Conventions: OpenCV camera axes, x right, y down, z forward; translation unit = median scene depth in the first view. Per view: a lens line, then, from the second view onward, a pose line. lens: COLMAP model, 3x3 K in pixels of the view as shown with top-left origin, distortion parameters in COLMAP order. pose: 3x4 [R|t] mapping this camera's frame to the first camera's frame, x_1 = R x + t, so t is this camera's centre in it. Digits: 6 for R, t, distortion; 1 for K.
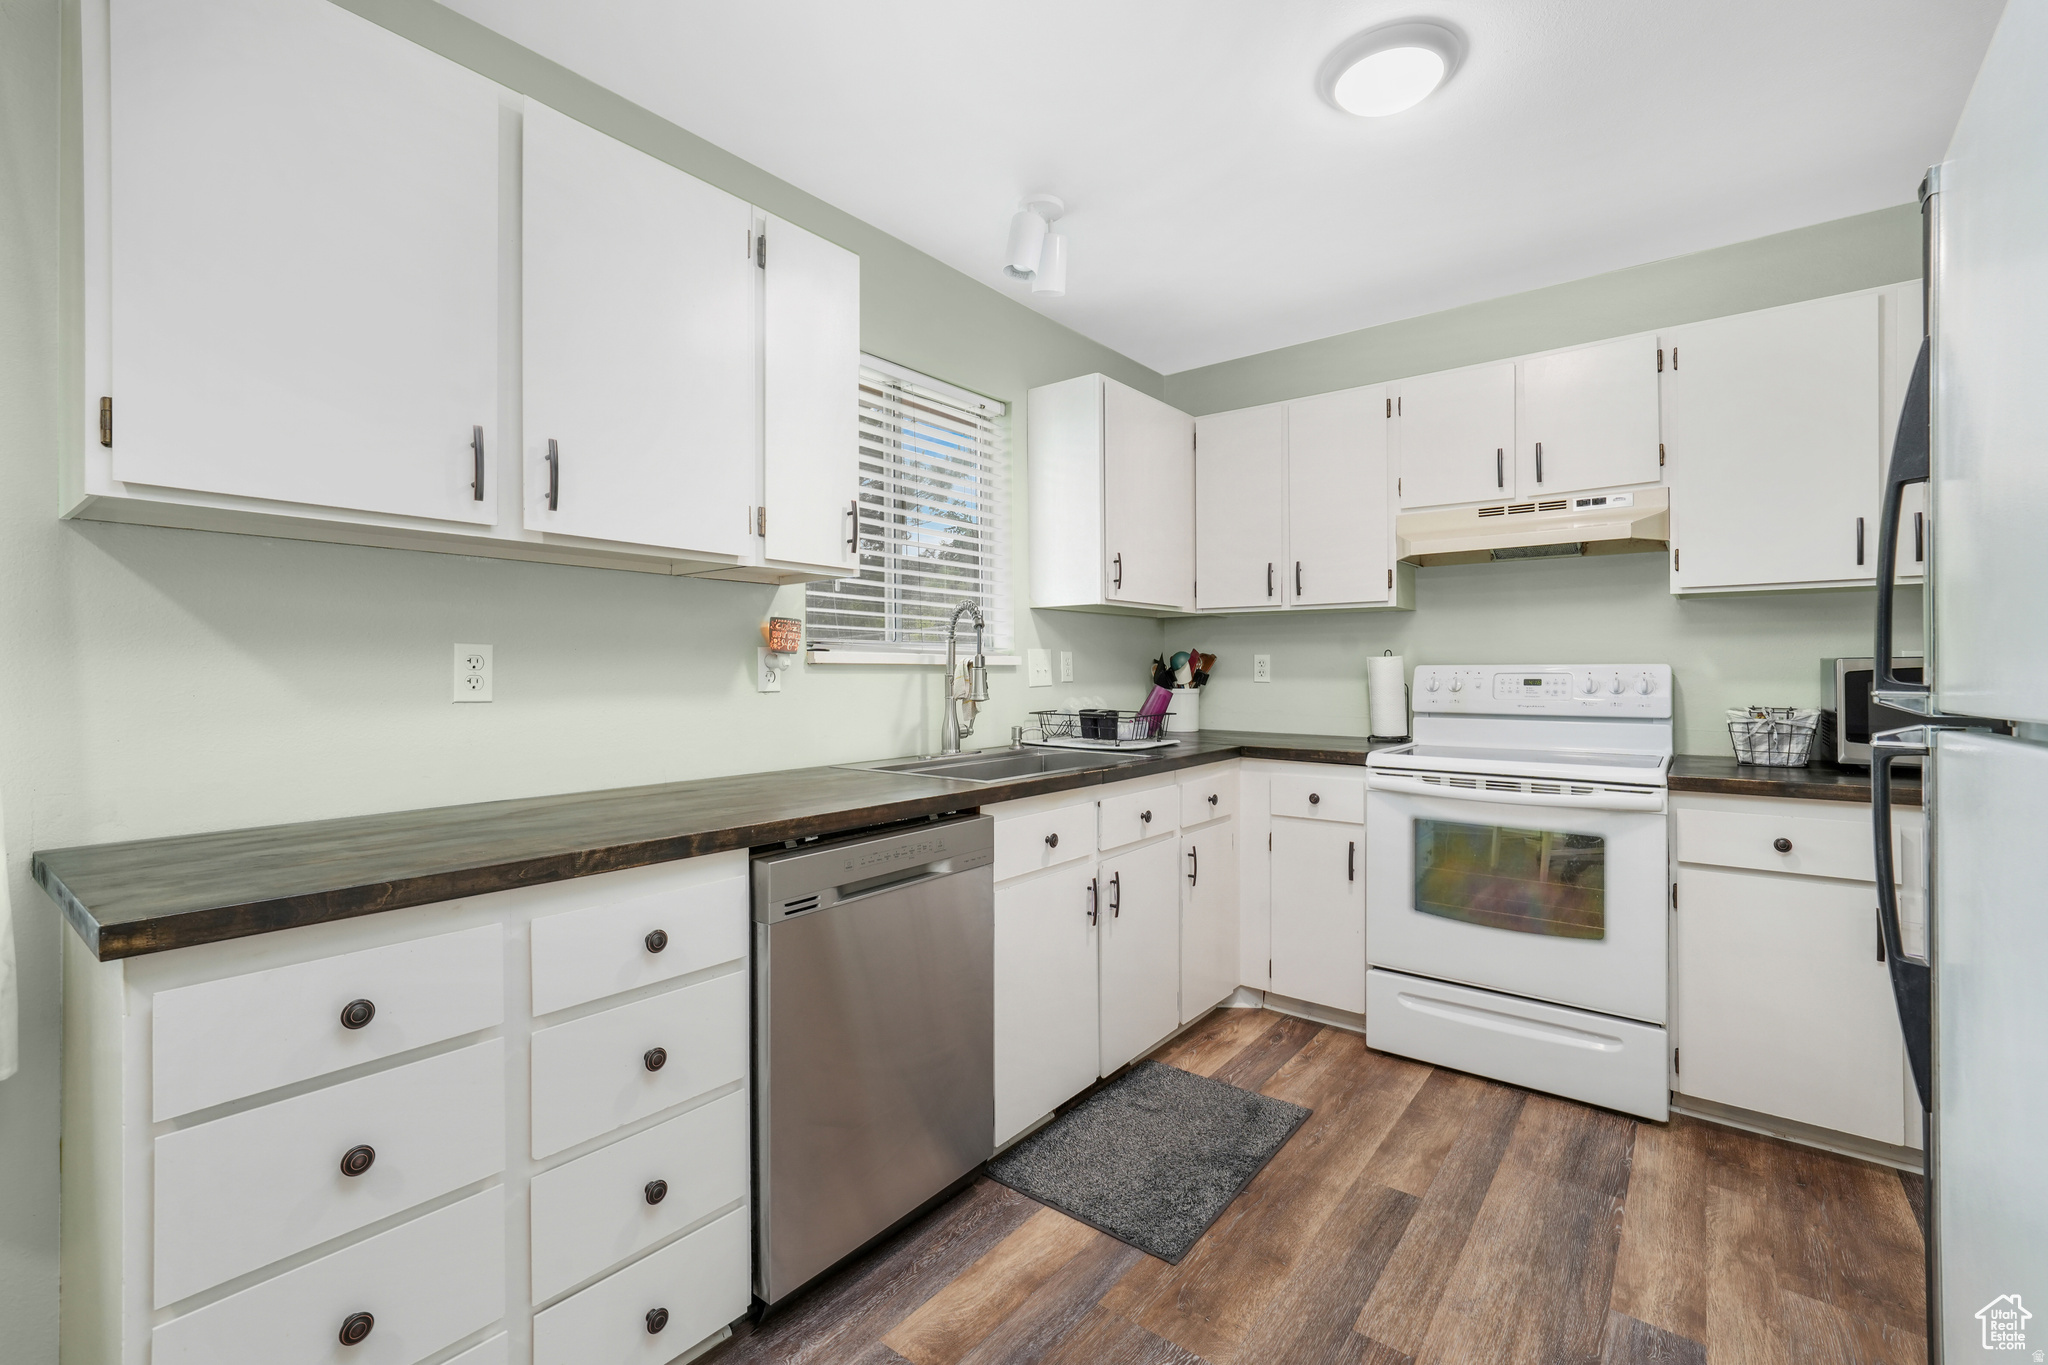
lens RADIAL K [[881.2, 0, 1019.4], [0, 881.2, 668.1], [0, 0, 1]] dist [-0.003043, 0.002098]
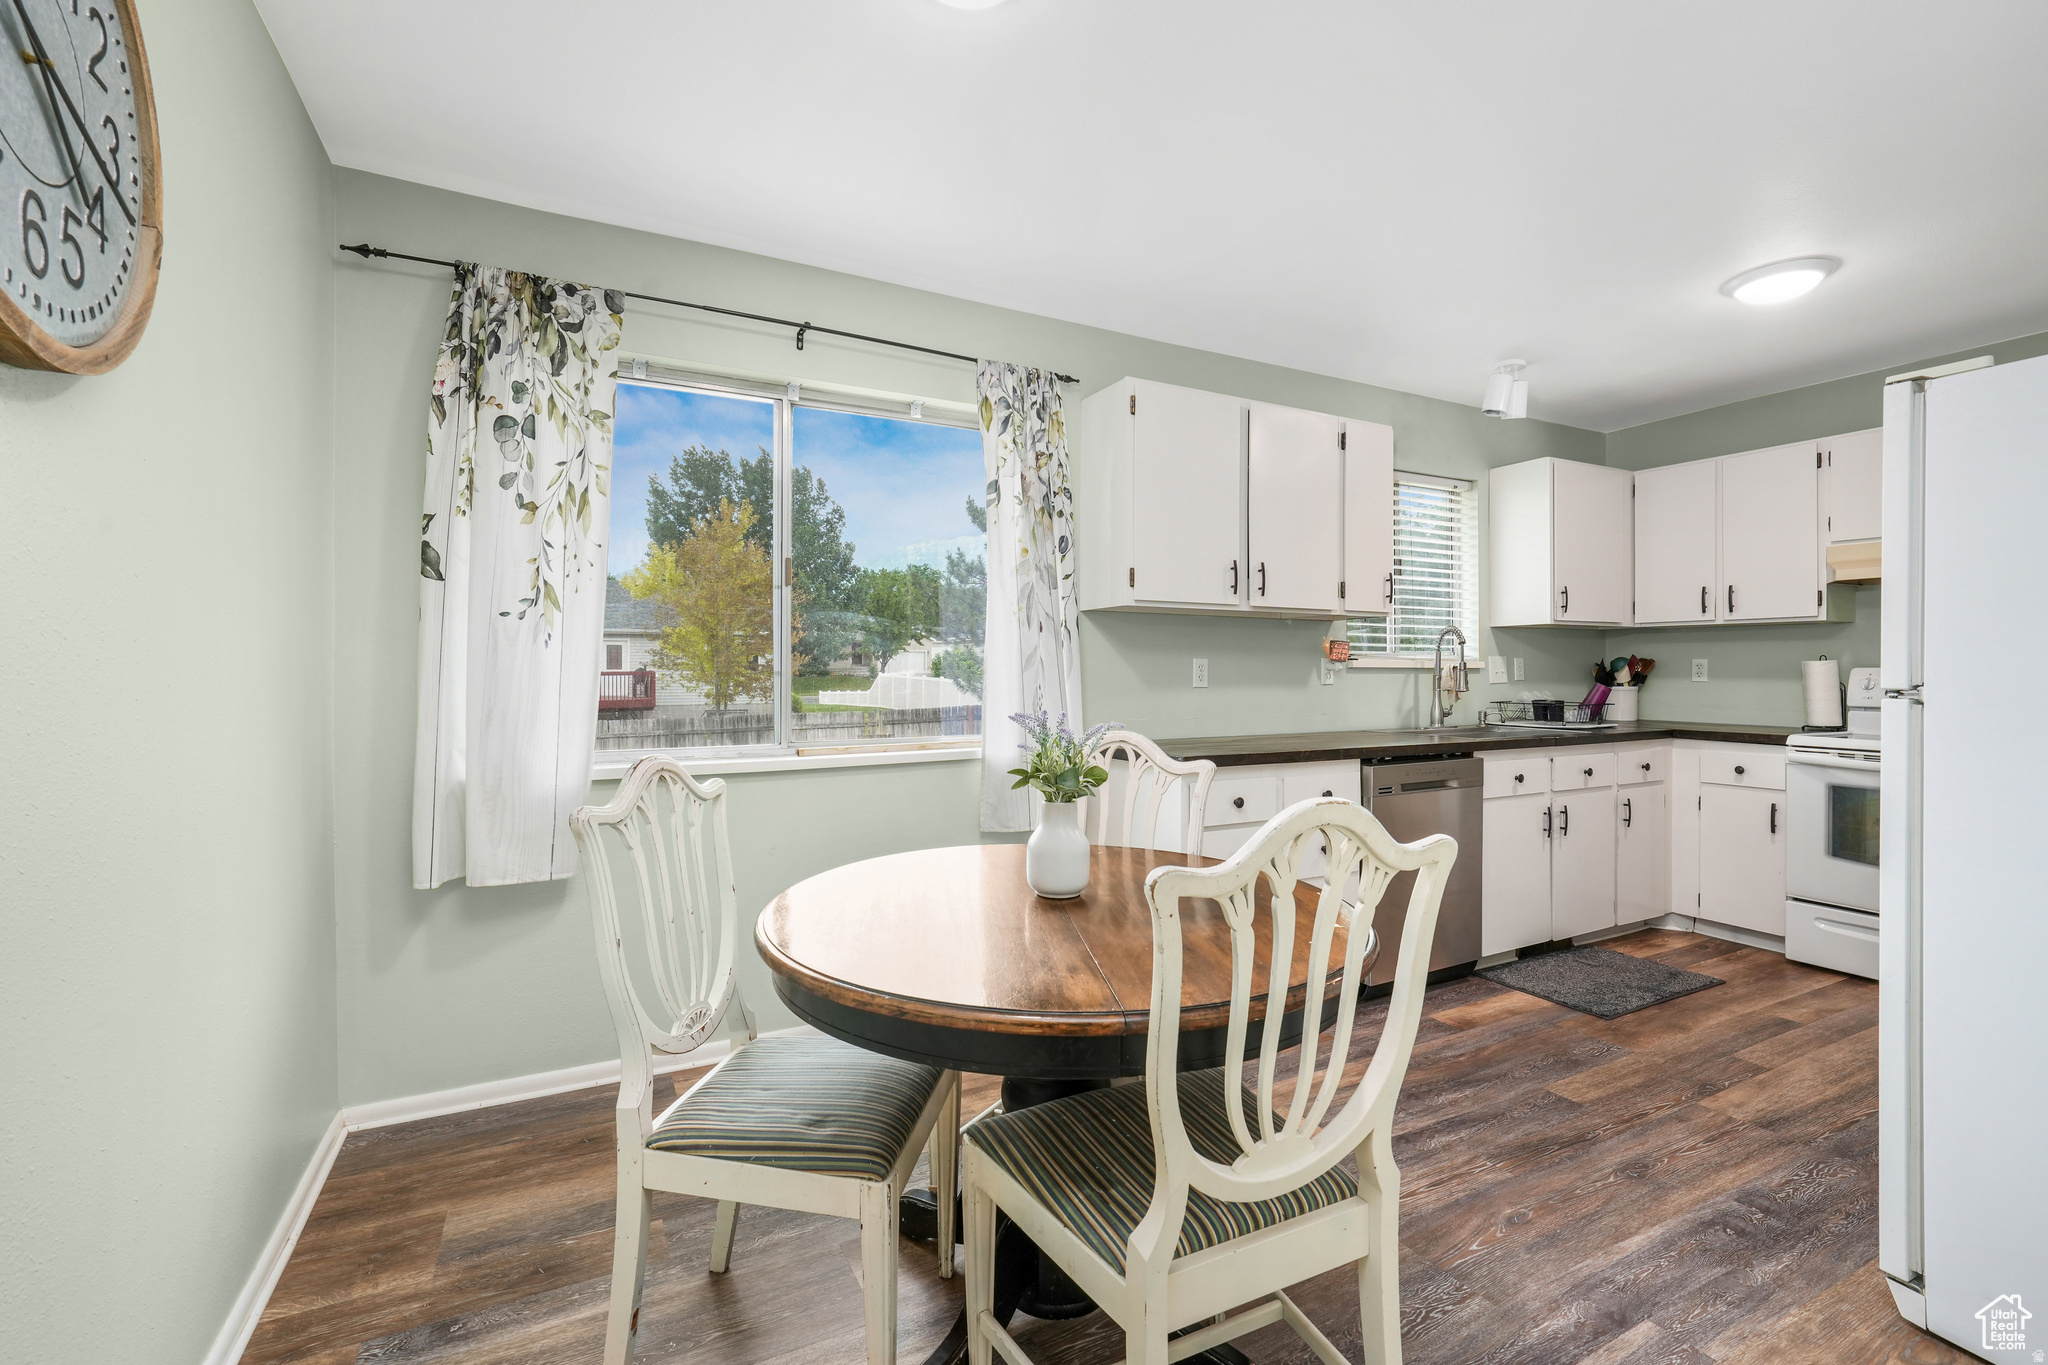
lens RADIAL K [[881.2, 0, 1023.9], [0, 881.2, 679.5], [0, 0, 1]] dist [-0.003043, 0.002098]
pose [[0.911864, 0.003156, -0.410480, -0.105761], [0.000673, 0.999958, 0.009183, 0.001768], [0.410492, -0.008649, 0.911823, -0.678805]]
